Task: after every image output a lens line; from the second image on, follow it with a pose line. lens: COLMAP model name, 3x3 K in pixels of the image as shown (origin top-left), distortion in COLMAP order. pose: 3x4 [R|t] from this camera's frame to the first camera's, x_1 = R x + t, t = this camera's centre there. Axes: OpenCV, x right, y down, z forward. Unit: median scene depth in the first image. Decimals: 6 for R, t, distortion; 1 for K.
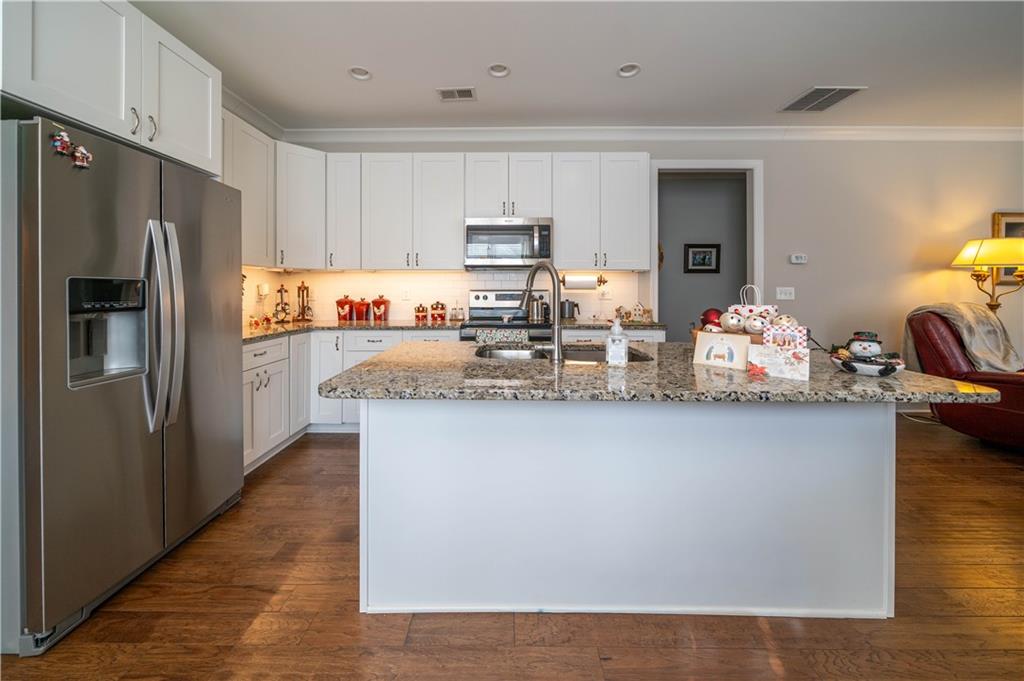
lens RADIAL K [[369.3, 0, 505.6], [0, 369.3, 312.6], [0, 0, 1]] dist [-0.001907, -0.000230]
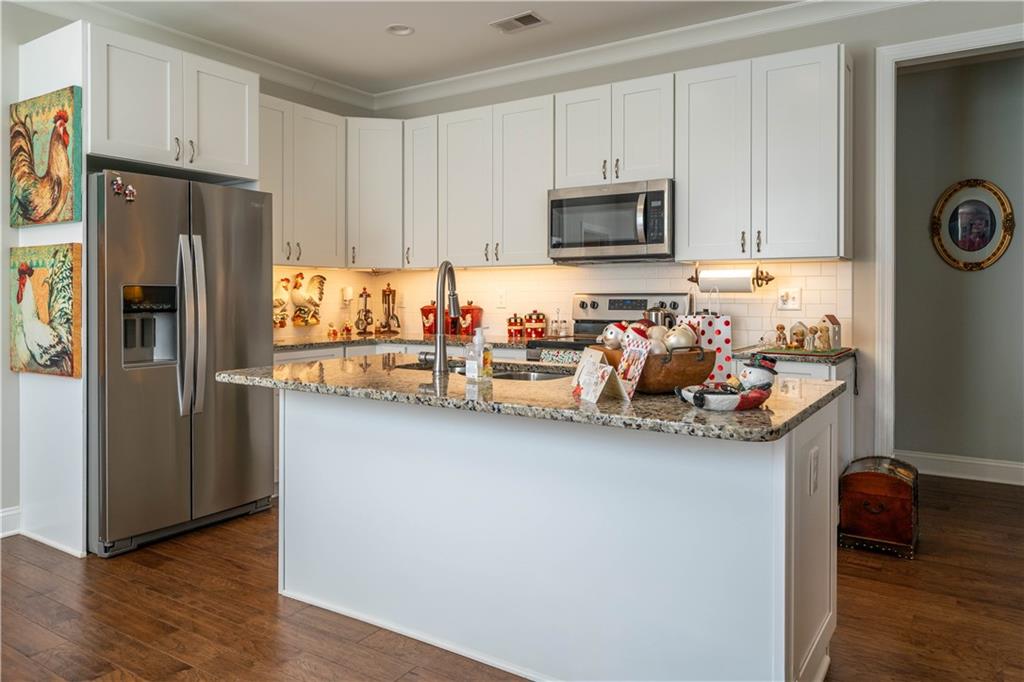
lens RADIAL K [[709.2, 0, 512.9], [0, 709.2, 357.0], [0, 0, 1]] dist [0.008895, 0.003104]
pose [[0.840846, 0.045753, -0.539337, 0.740879], [-0.030233, 0.998835, 0.037599, 0.012725], [0.540429, -0.015310, 0.841250, -0.216084]]
